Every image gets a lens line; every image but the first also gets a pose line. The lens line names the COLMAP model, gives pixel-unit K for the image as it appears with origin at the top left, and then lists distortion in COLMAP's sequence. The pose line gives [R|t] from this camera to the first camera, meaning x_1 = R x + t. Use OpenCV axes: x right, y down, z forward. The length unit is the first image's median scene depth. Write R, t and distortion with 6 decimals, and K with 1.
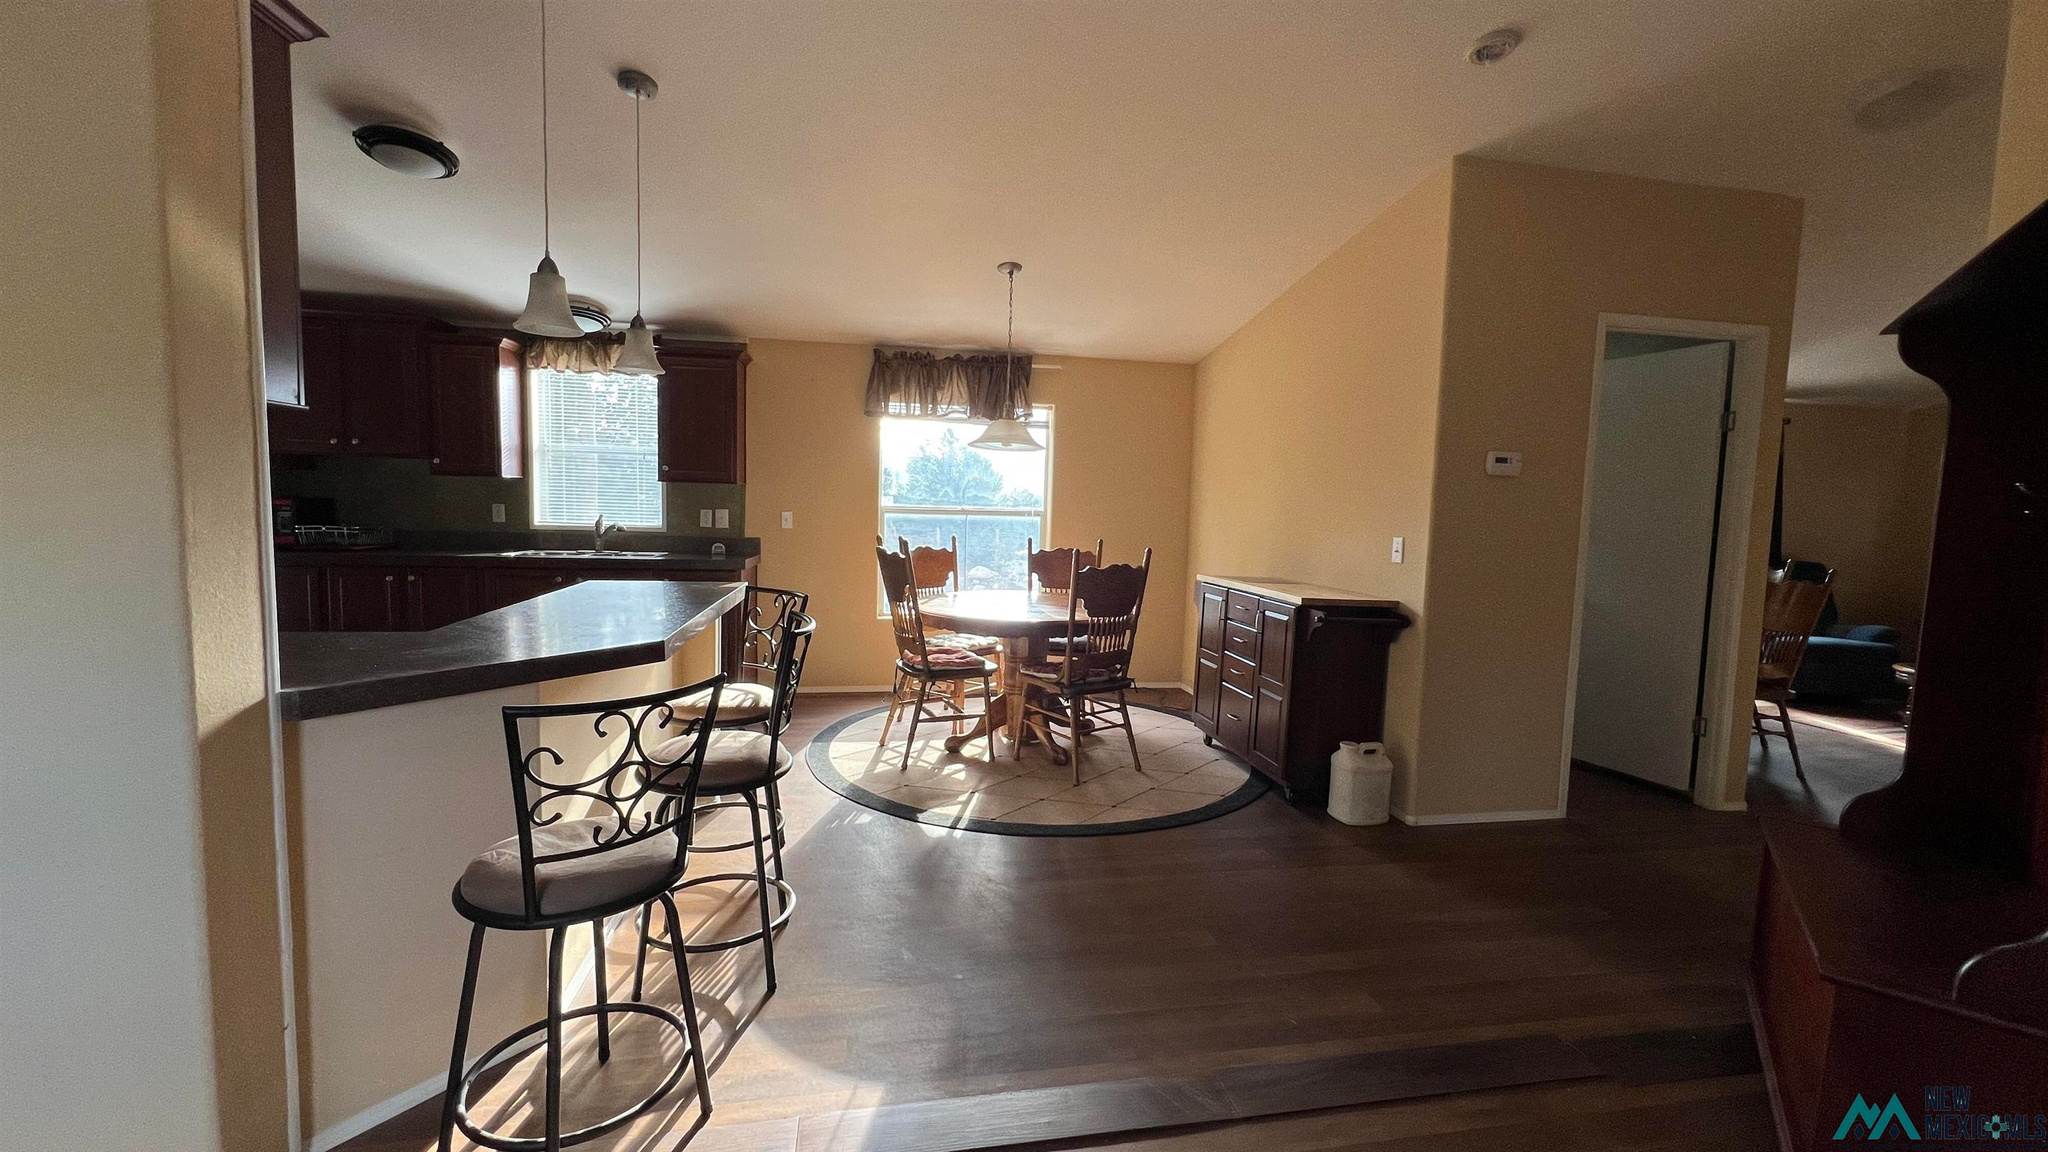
lens RADIAL K [[824.9, 0, 1024.0], [0, 824.9, 576.0], [0, 0, 1]] dist [-0.001356, -0.000006]
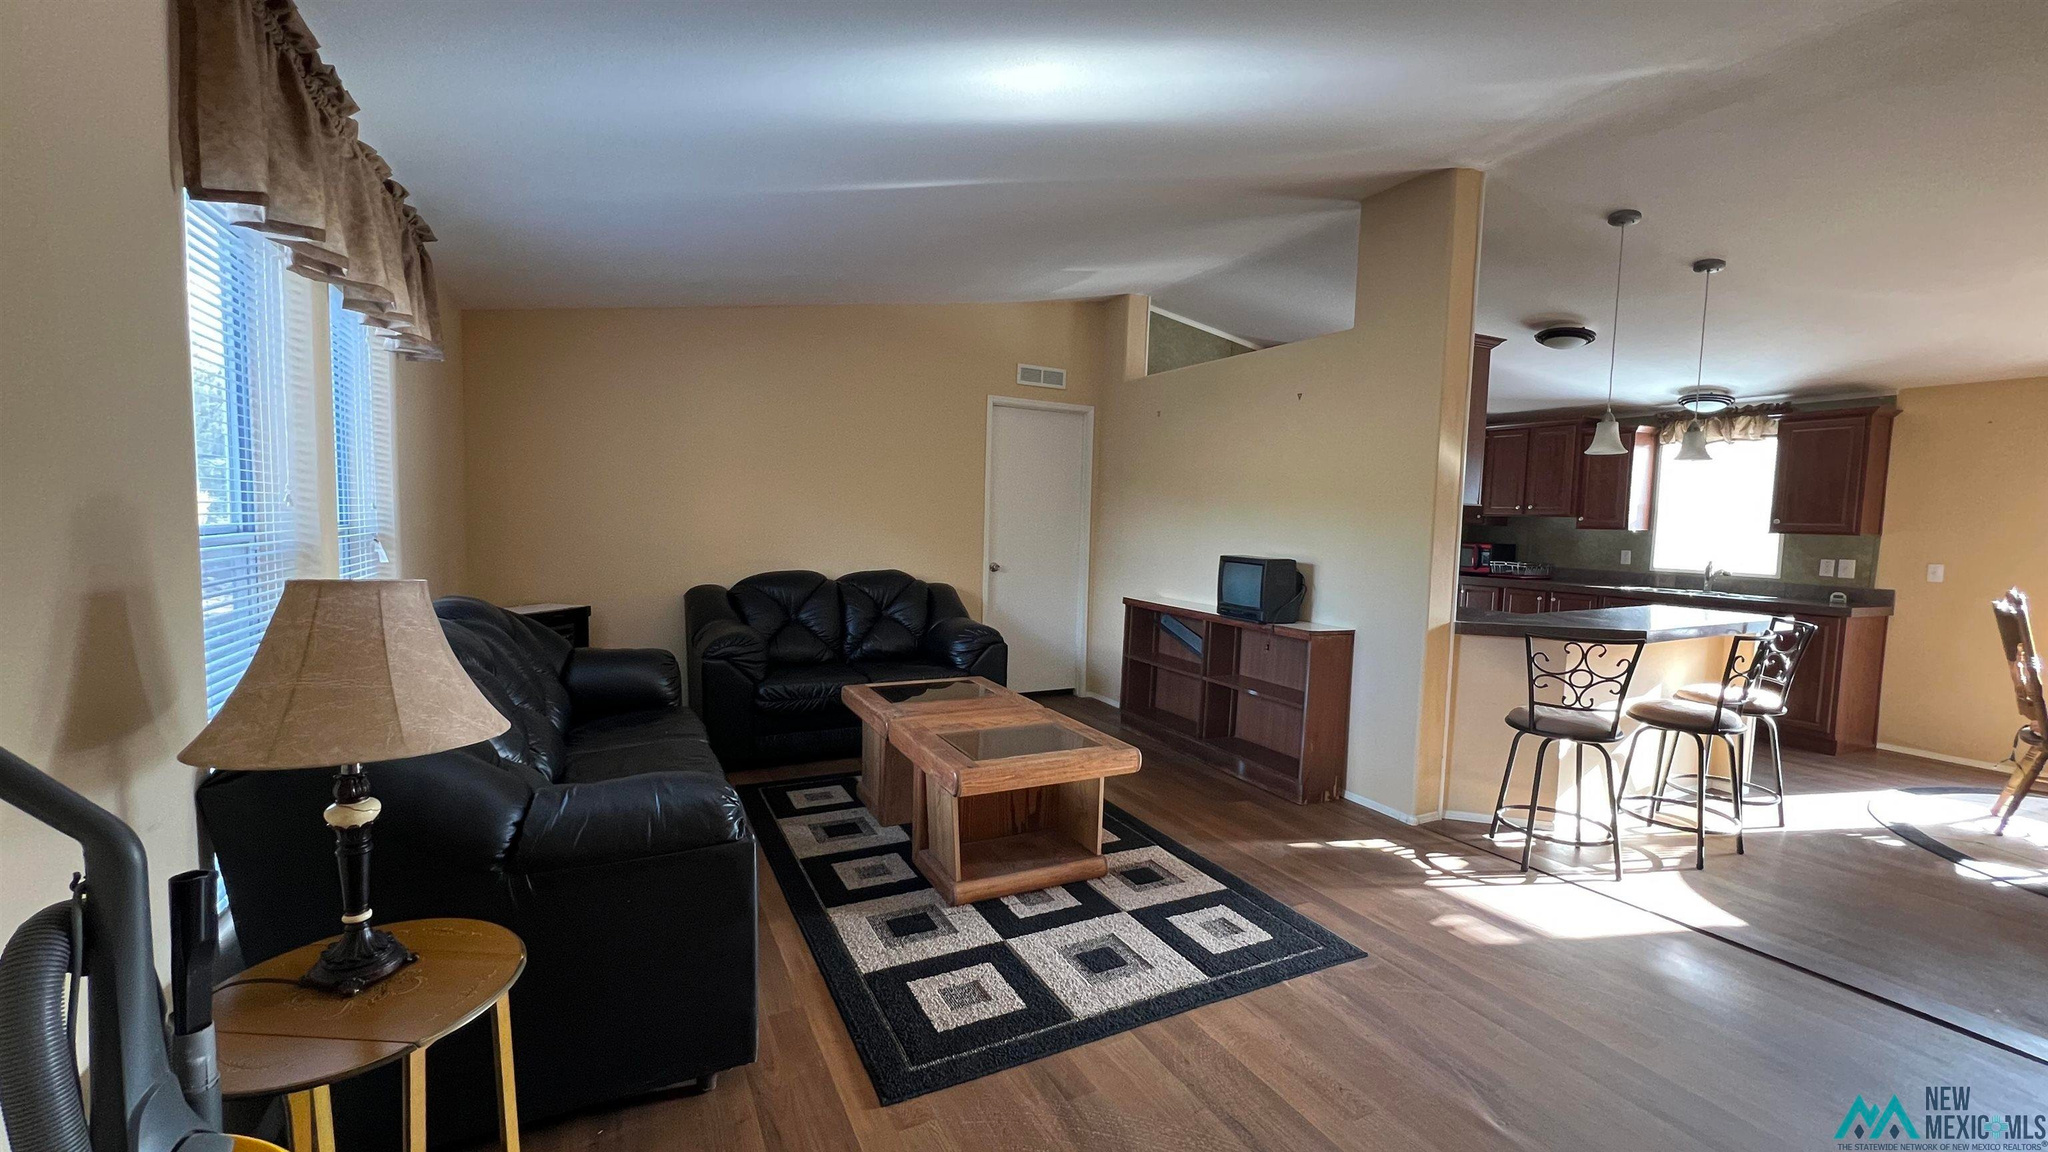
lens RADIAL K [[817.0, 0, 1024.0], [0, 817.0, 576.0], [0, 0, 1]] dist [-0.002931, 0.000063]
pose [[0.301574, 0.049761, -0.952143, 0.319773], [-0.102435, 0.994548, 0.019533, 0.026542], [0.947924, 0.091643, 0.305027, -0.306189]]
